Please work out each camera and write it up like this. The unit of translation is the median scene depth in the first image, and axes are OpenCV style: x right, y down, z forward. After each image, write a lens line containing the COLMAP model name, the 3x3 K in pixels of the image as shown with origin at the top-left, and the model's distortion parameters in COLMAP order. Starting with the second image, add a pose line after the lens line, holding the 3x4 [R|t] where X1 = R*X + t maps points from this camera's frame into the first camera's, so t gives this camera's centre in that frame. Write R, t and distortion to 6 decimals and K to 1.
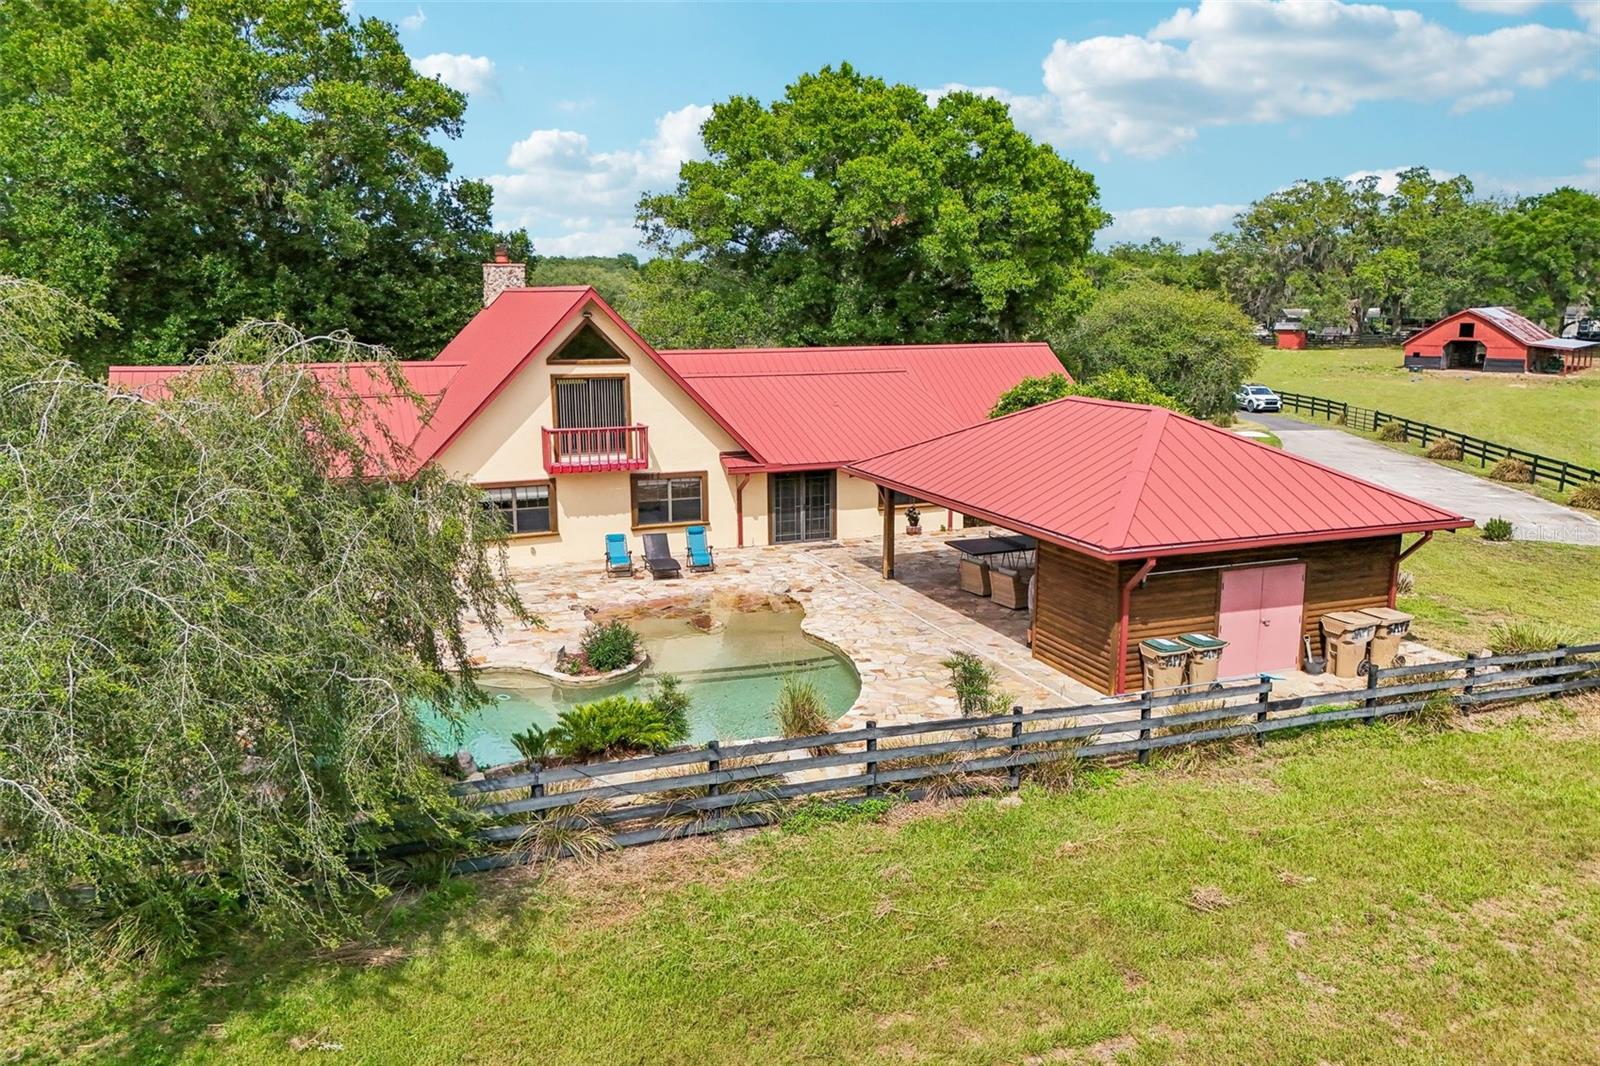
lens RADIAL K [[1176.8, 0, 803.6], [0, 1176.8, 529.5], [0, 0, 1]] dist [0.074272, -0.073604]
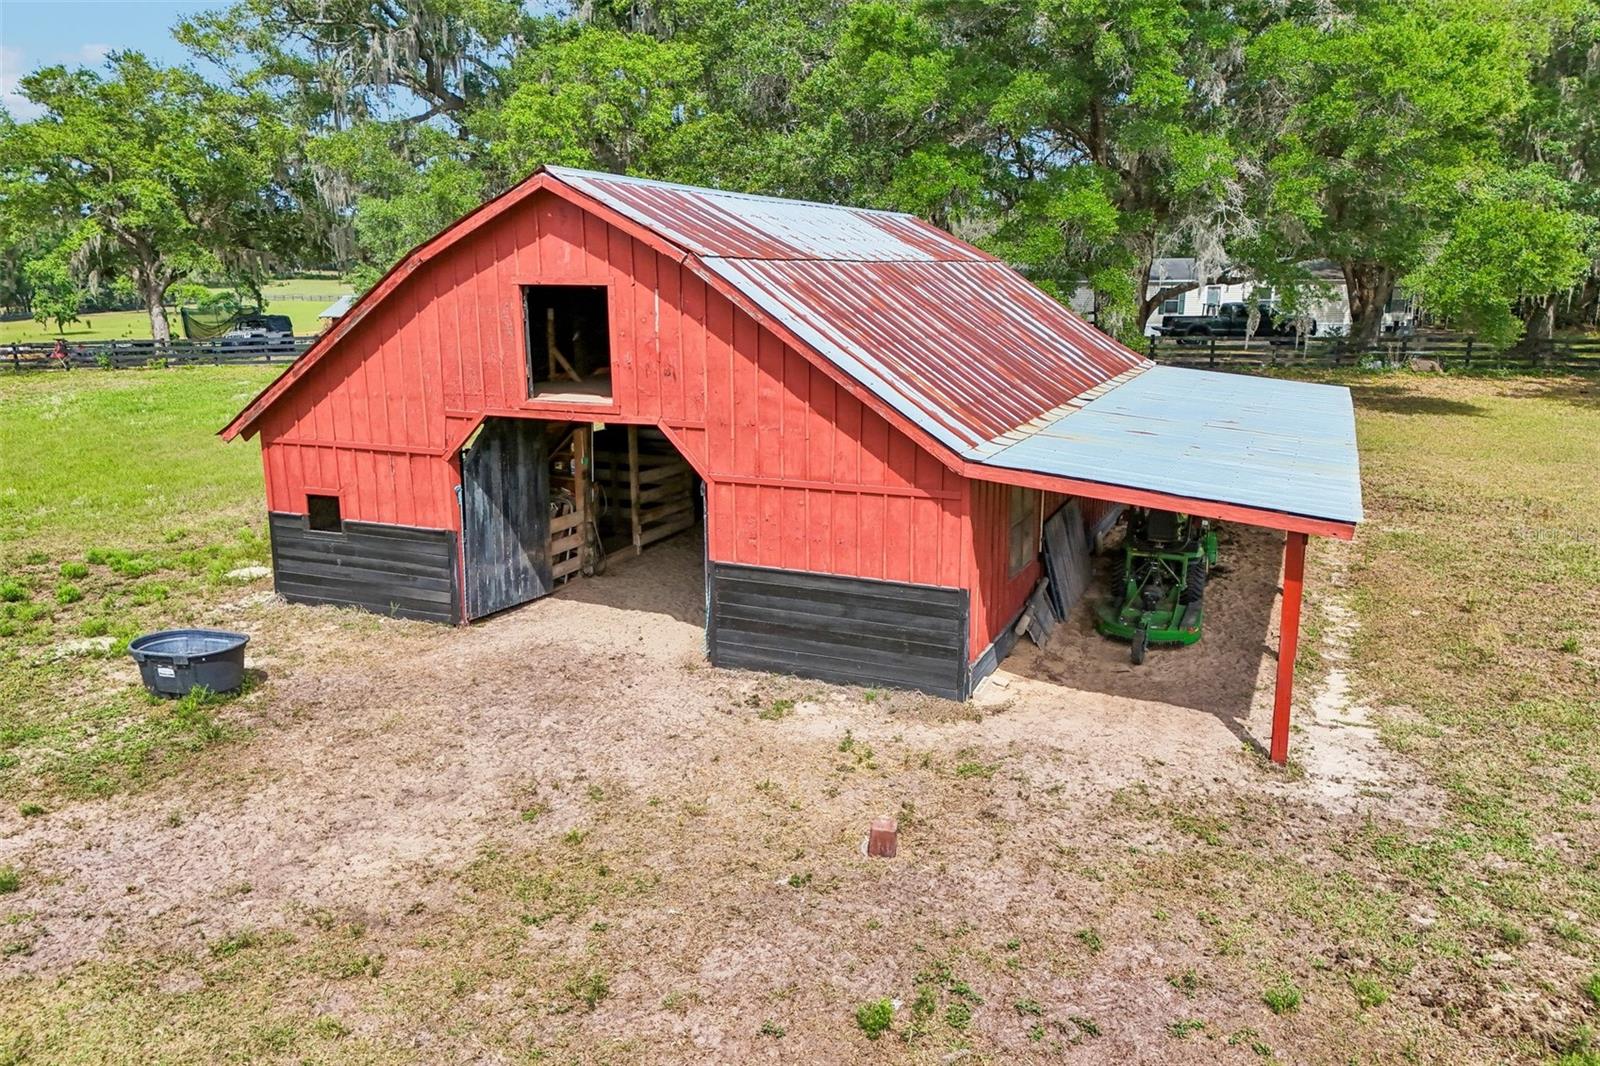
lens RADIAL K [[1176.8, 0, 803.6], [0, 1176.8, 529.5], [0, 0, 1]] dist [0.074272, -0.073604]
pose [[0.950168, -0.067571, 0.304328, 1.799396], [0.062281, 0.997692, 0.027066, -0.495646], [-0.305455, -0.006763, 0.952183, 2.915328]]
